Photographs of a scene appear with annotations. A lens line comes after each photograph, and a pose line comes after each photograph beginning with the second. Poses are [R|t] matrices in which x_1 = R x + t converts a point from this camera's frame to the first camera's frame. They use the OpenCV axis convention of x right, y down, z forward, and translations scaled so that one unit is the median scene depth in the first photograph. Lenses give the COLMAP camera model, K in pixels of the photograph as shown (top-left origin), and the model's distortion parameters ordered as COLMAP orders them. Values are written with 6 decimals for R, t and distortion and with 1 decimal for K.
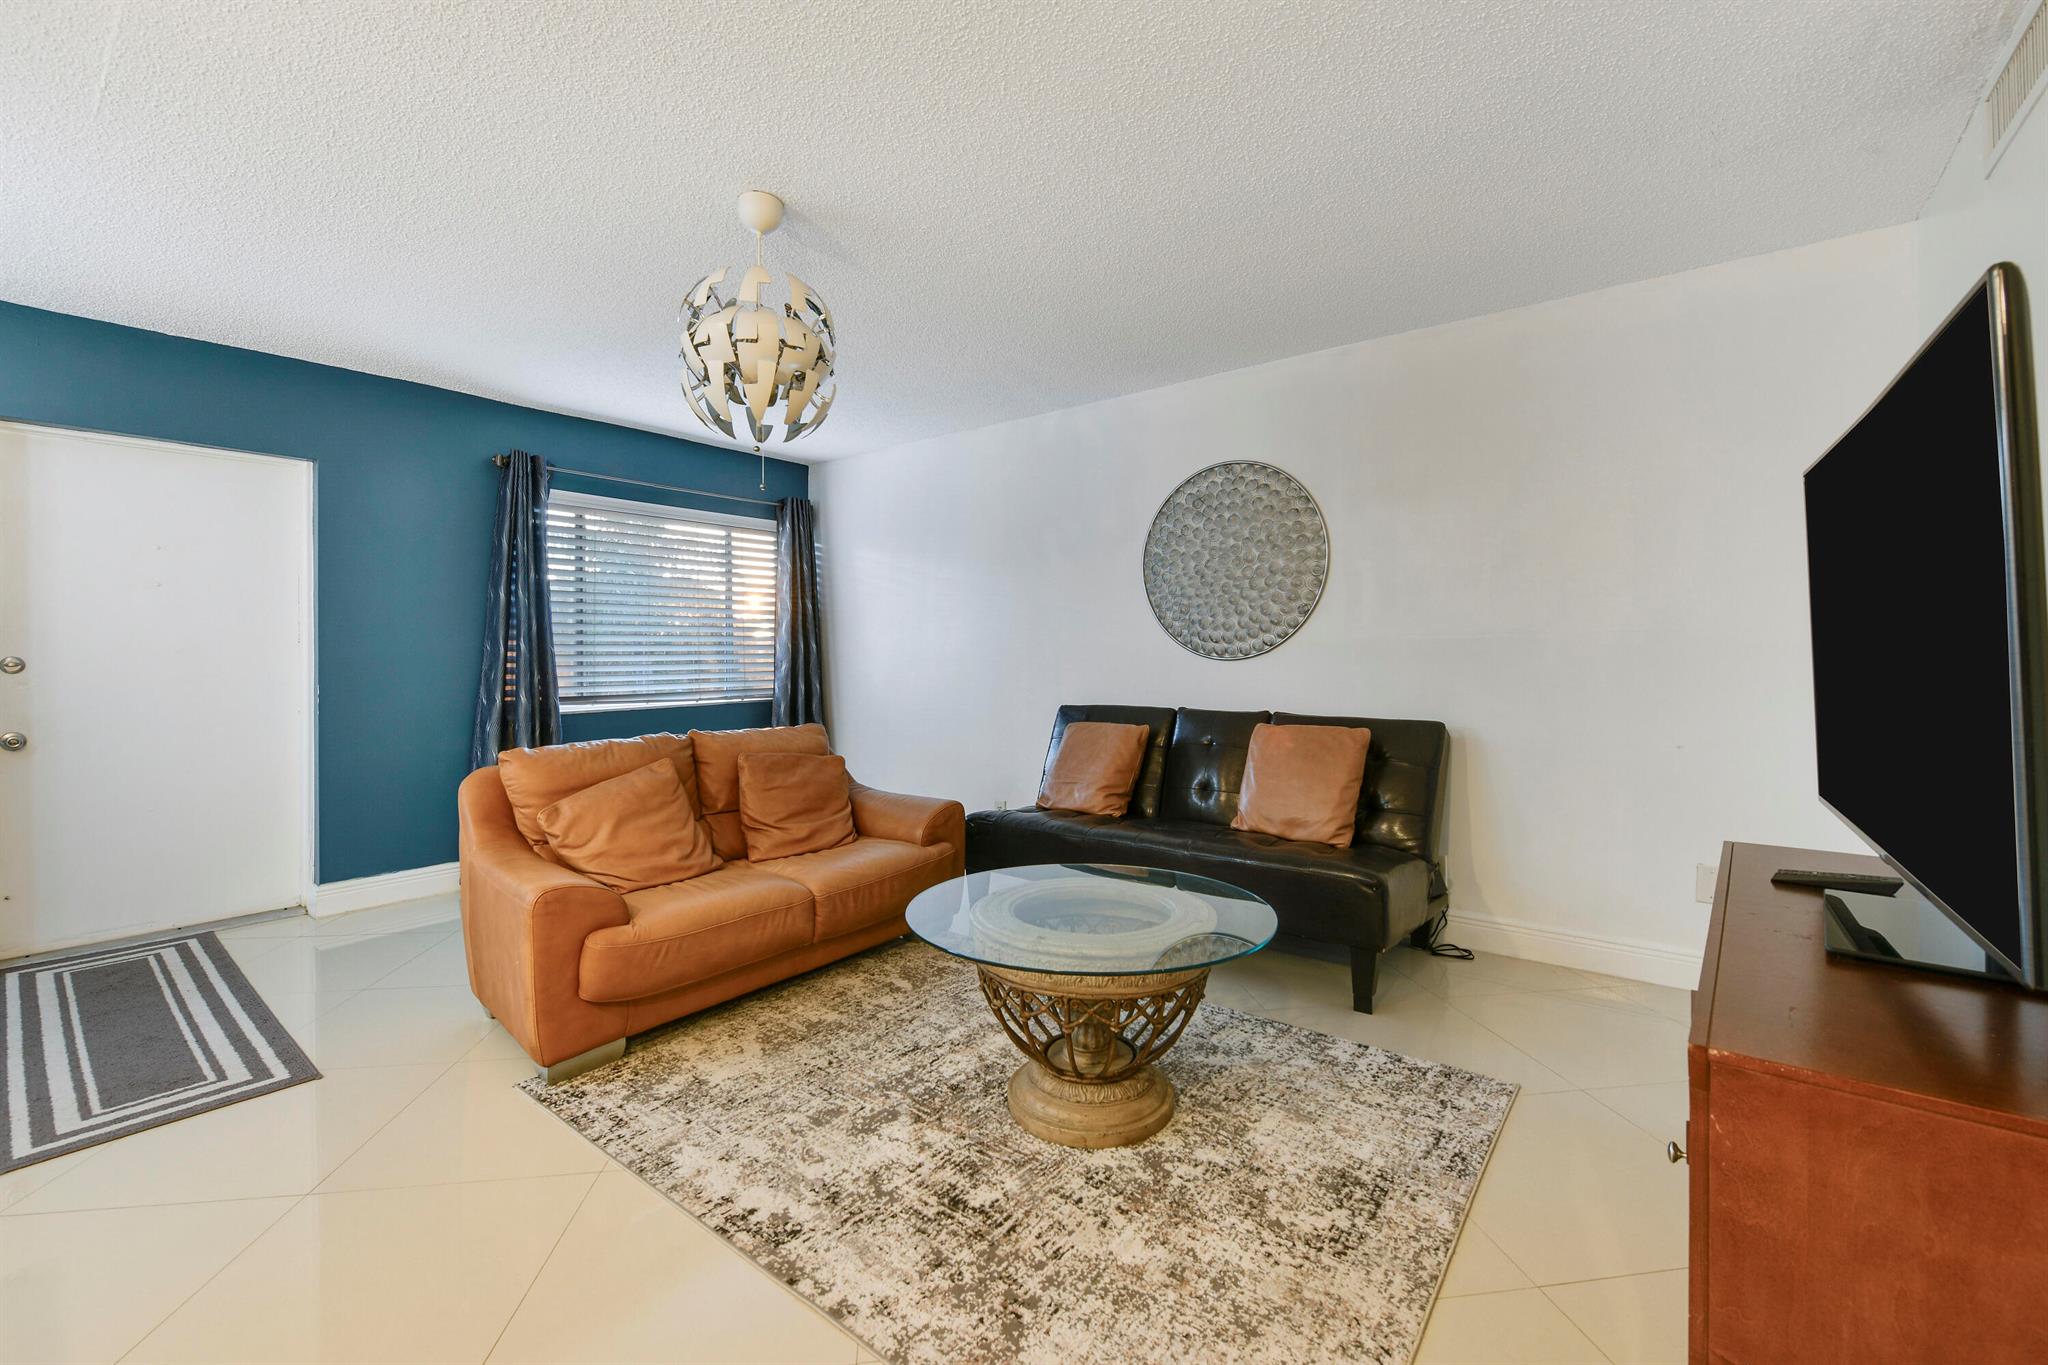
lens RADIAL K [[860.8, 0, 1017.0], [0, 860.8, 650.5], [0, 0, 1]] dist [-0.001472, -0.000468]
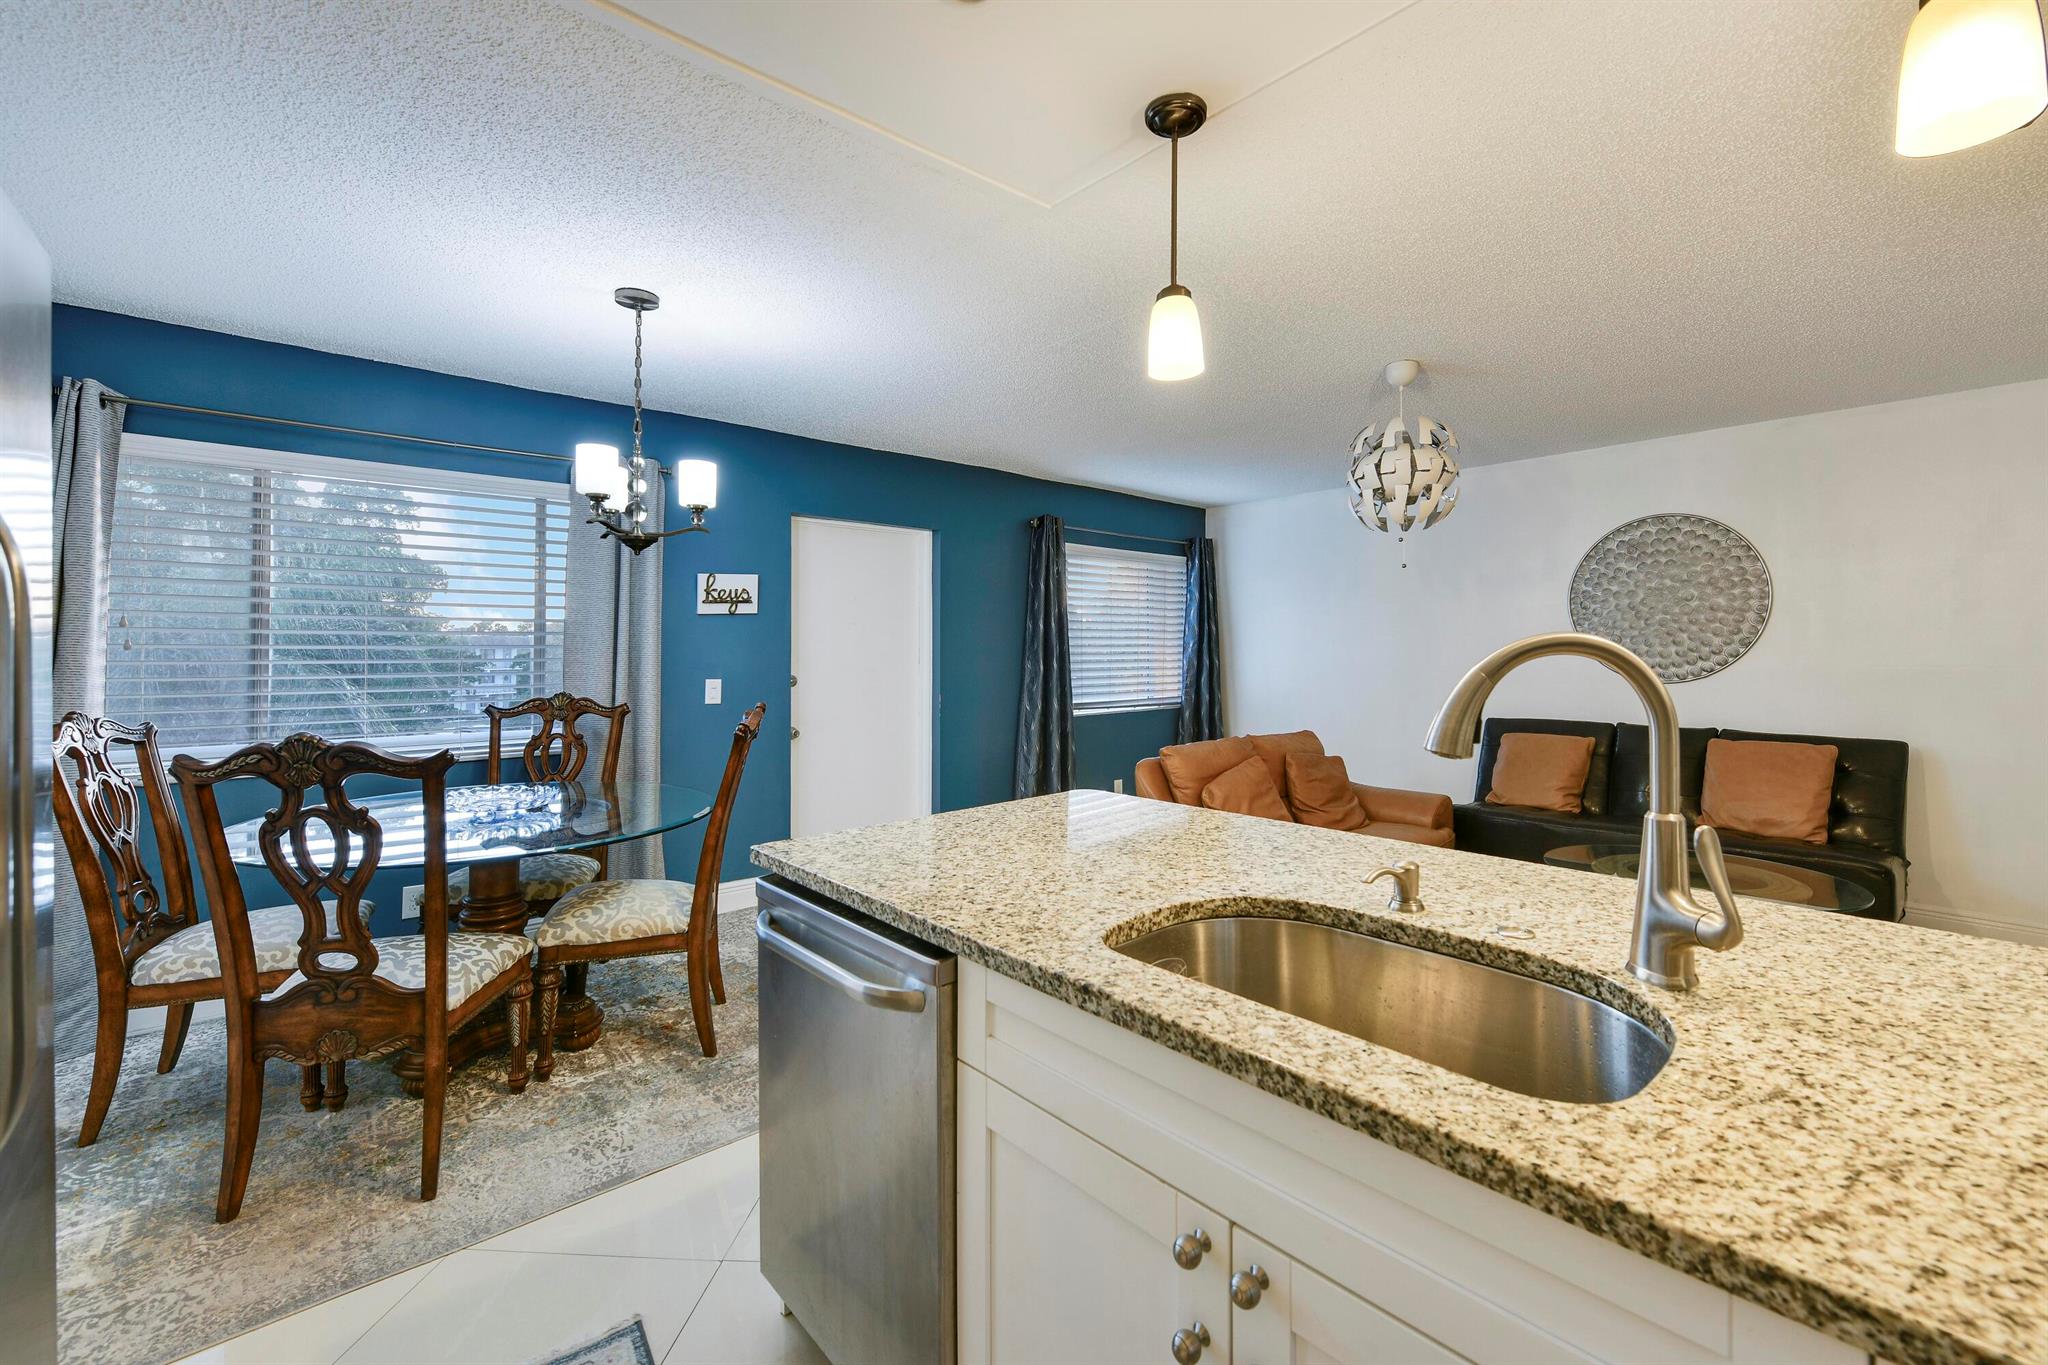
lens RADIAL K [[860.3, 0, 1022.8], [0, 860.3, 642.7], [0, 0, 1]] dist [-0.000720, -0.000155]
pose [[0.985382, 0.004432, -0.170303, -0.601802], [-0.005186, 0.999979, -0.003983, -0.050404], [0.170282, 0.004808, 0.985384, -0.443765]]
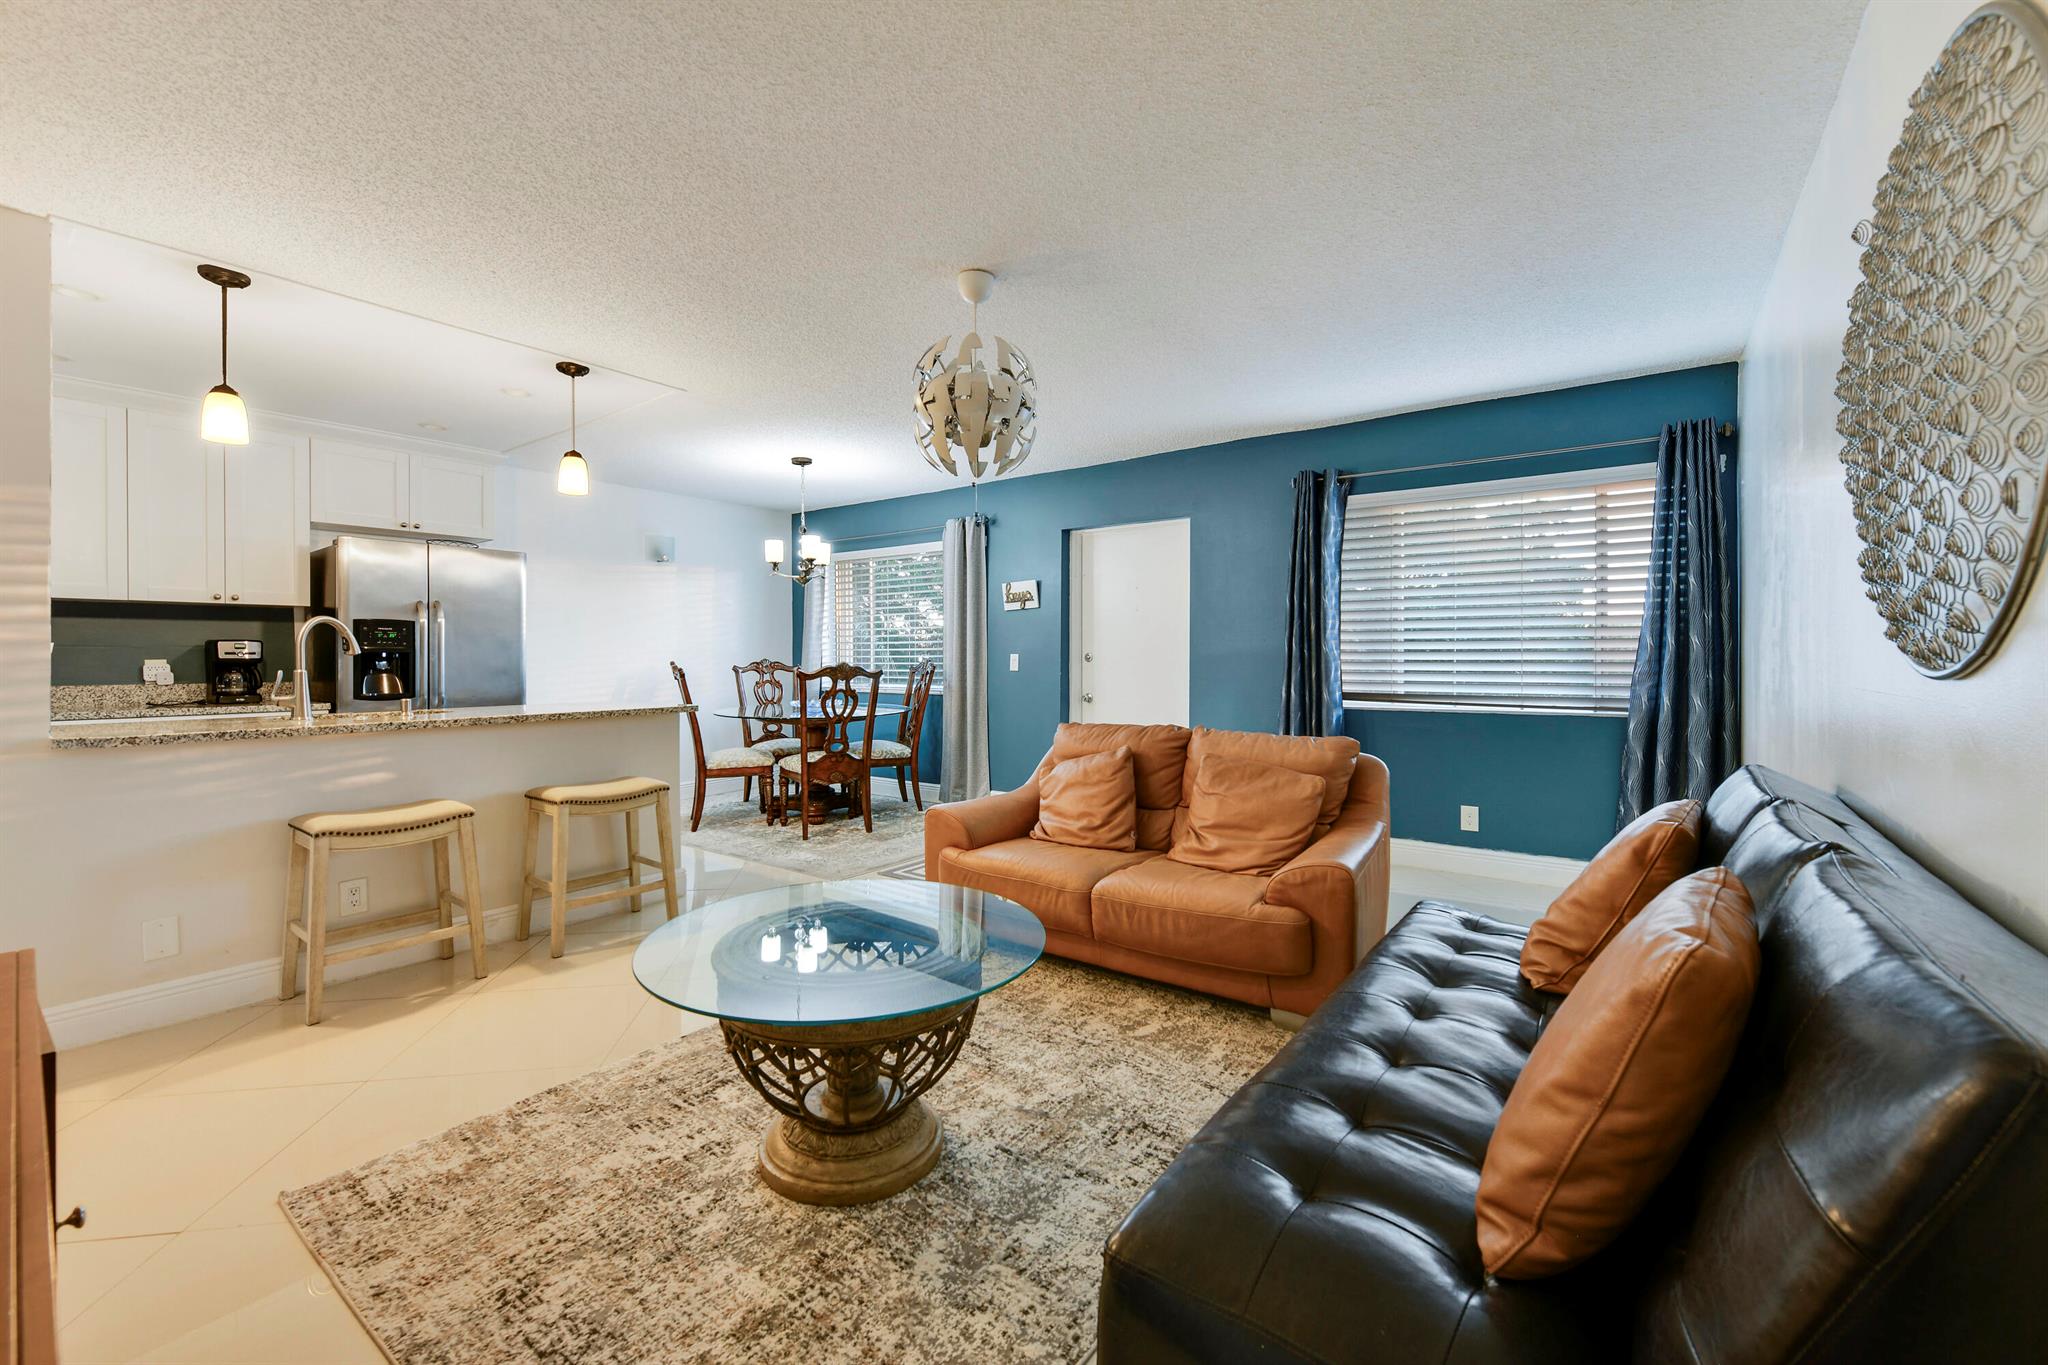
lens RADIAL K [[834.7, 0, 1018.0], [0, 834.7, 656.5], [0, 0, 1]] dist [-0.001952, -0.000207]
pose [[0.023824, 0.009339, -0.999673, 0.777008], [0.006857, 0.999931, 0.009505, -0.004410], [0.999693, -0.007082, 0.023759, 0.927210]]
